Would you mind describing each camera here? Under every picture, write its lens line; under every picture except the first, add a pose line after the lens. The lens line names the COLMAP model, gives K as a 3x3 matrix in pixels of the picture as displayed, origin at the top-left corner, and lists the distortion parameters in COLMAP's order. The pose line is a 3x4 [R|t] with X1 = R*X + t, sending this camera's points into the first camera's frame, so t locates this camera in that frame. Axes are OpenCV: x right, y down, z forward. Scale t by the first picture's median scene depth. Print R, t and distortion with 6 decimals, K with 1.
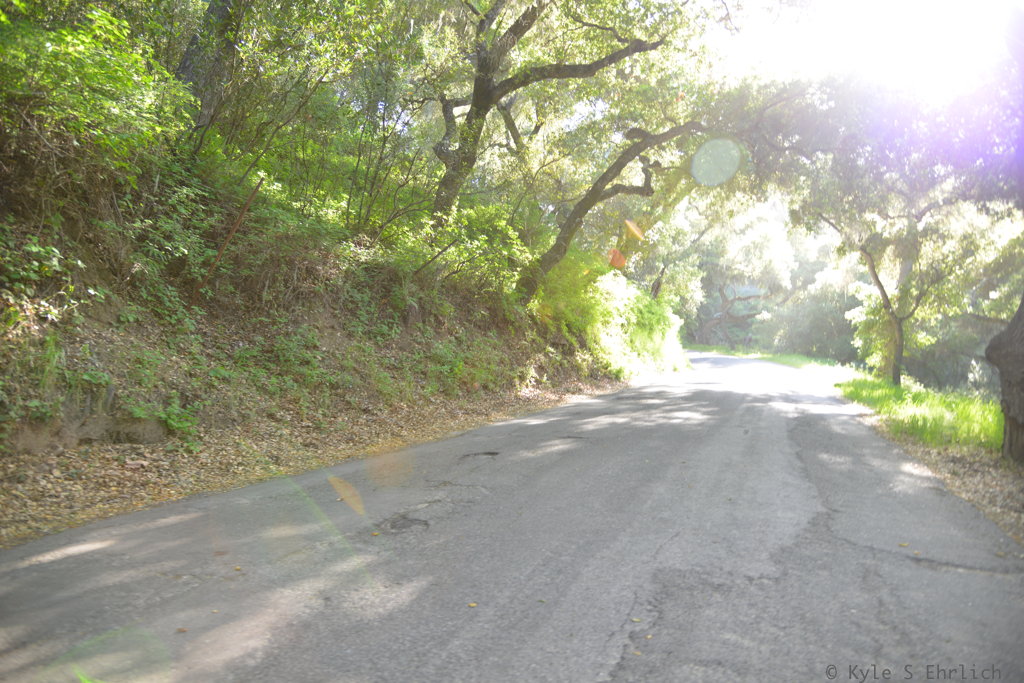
lens RADIAL K [[695.5, 0, 489.6], [0, 695.5, 358.7], [0, 0, 1]] dist [-0.043618, 0.008850]
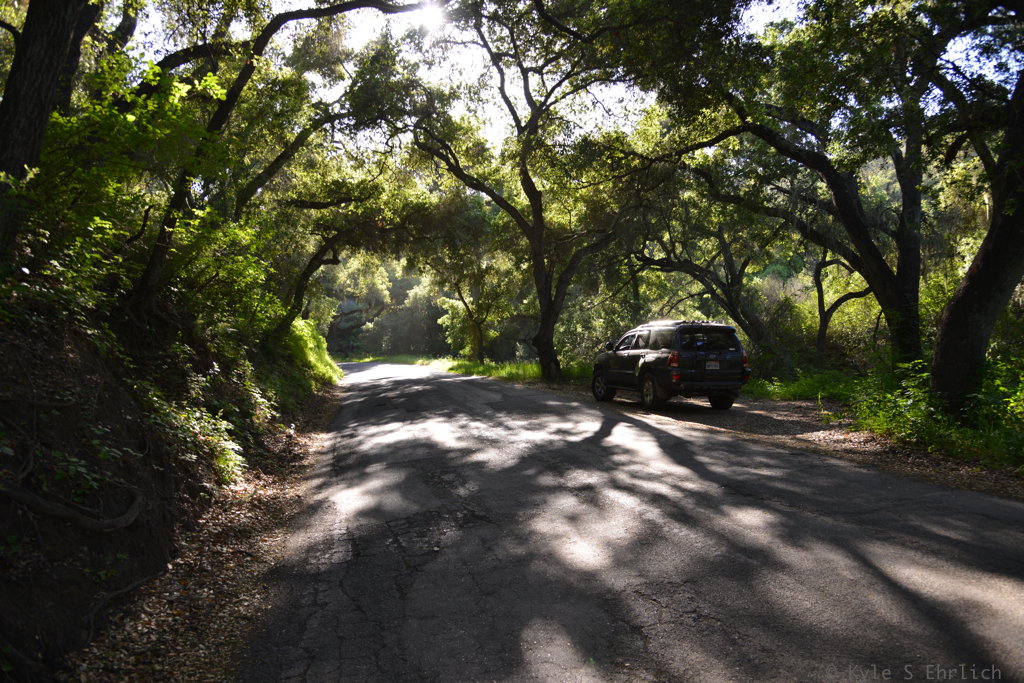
lens RADIAL K [[695.5, 0, 526.7], [0, 695.5, 348.6], [0, 0, 1]] dist [-0.043618, 0.008850]
pose [[0.795194, -0.120990, 0.594162, -0.198290], [0.138568, 0.990221, 0.016188, -0.007026], [-0.590310, 0.069459, 0.804182, -0.257818]]
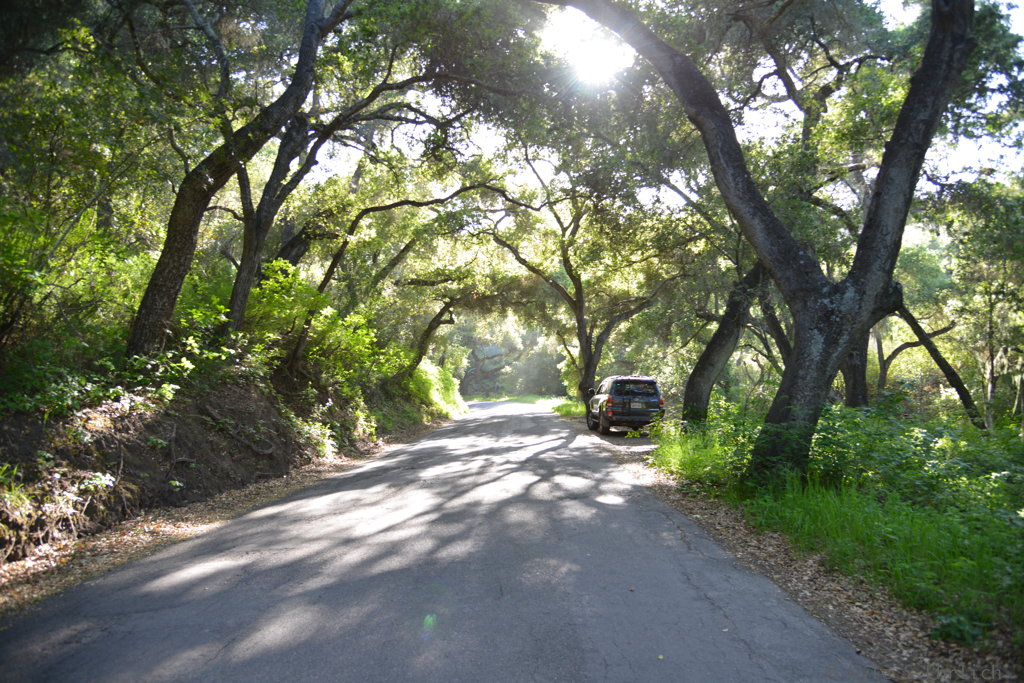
lens RADIAL K [[695.5, 0, 516.0], [0, 695.5, 342.3], [0, 0, 1]] dist [-0.043618, 0.008850]
pose [[0.916677, -0.085466, 0.390382, -0.202731], [0.127775, 0.988267, -0.083675, 0.004009], [-0.378650, 0.126583, 0.916843, -0.466932]]
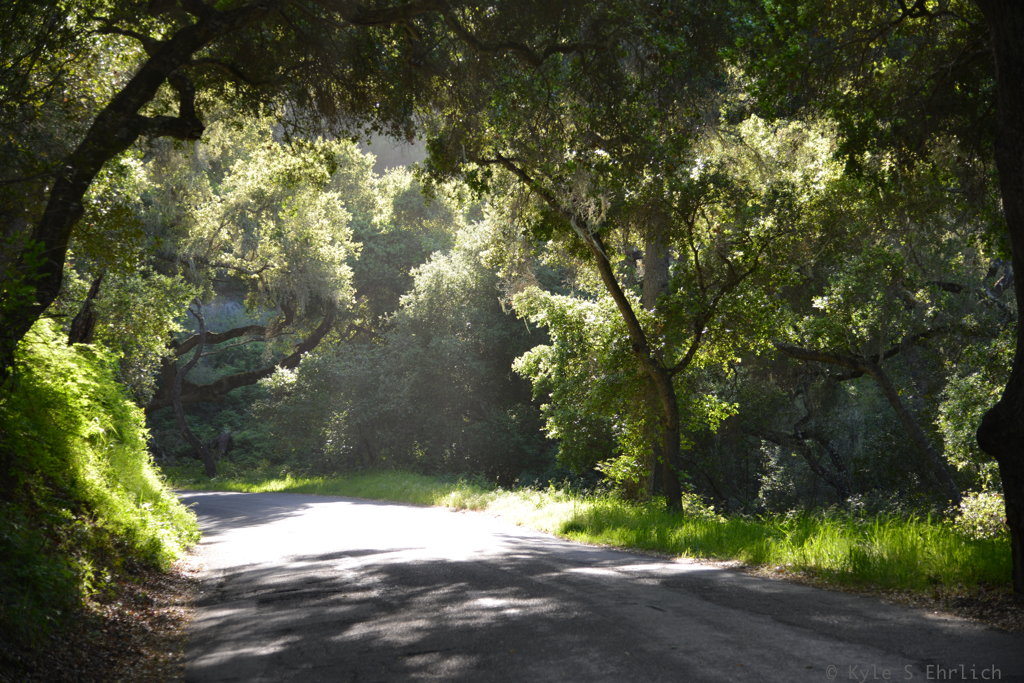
lens RADIAL K [[2096.2, 0, 507.8], [0, 2096.2, 346.0], [0, 0, 1]] dist [0.027875, 0.000000]
pose [[0.860257, -0.066646, 0.505485, -0.142791], [0.108438, 0.992654, -0.053667, -0.007384], [-0.498195, 0.100981, 0.861165, -0.113628]]
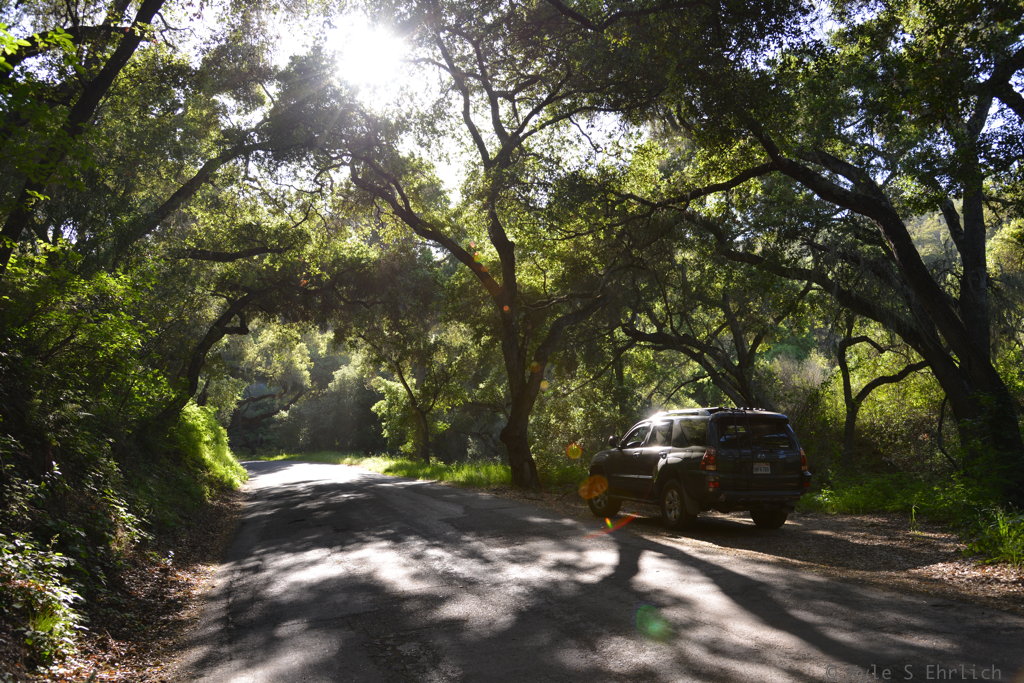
lens RADIAL K [[839.3, 0, 531.4], [0, 839.3, 350.6], [0, 0, 1]] dist [-0.063825, 0.042916]
pose [[0.754999, -0.045545, 0.654143, -0.182144], [0.133557, 0.987354, -0.085404, -0.007831], [-0.641981, 0.151846, 0.751534, -0.218638]]
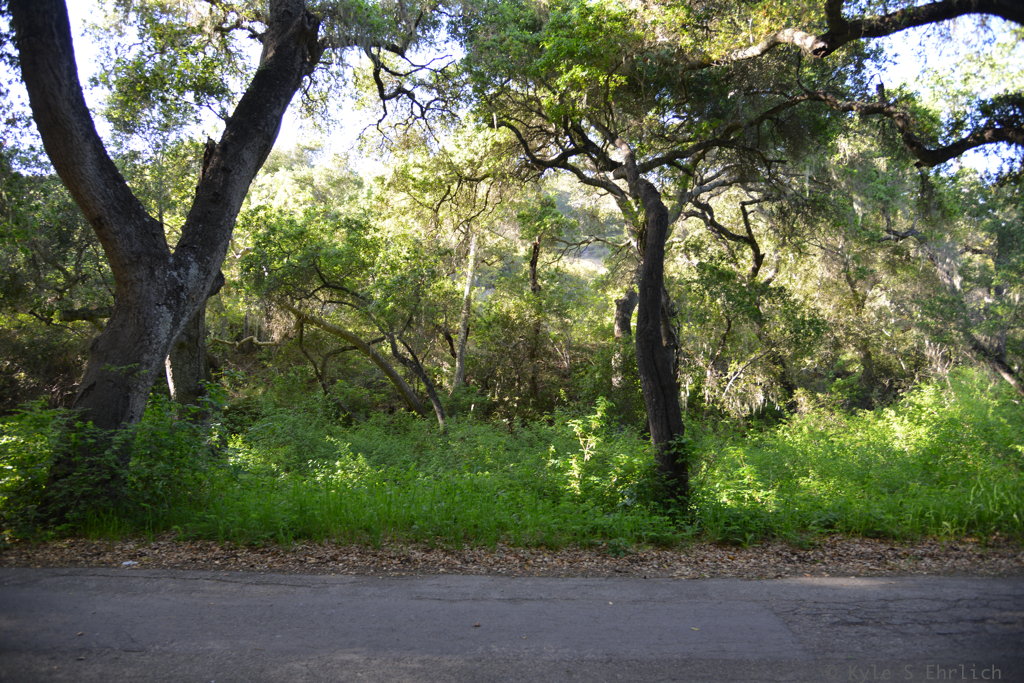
lens RADIAL K [[695.5, 0, 512.4], [0, 695.5, 342.1], [0, 0, 1]] dist [-0.043618, 0.008850]
pose [[-0.417021, -0.056948, 0.907111, -0.229053], [0.018547, 0.997294, 0.071137, -0.006505], [-0.908707, 0.046490, -0.414837, -0.328663]]
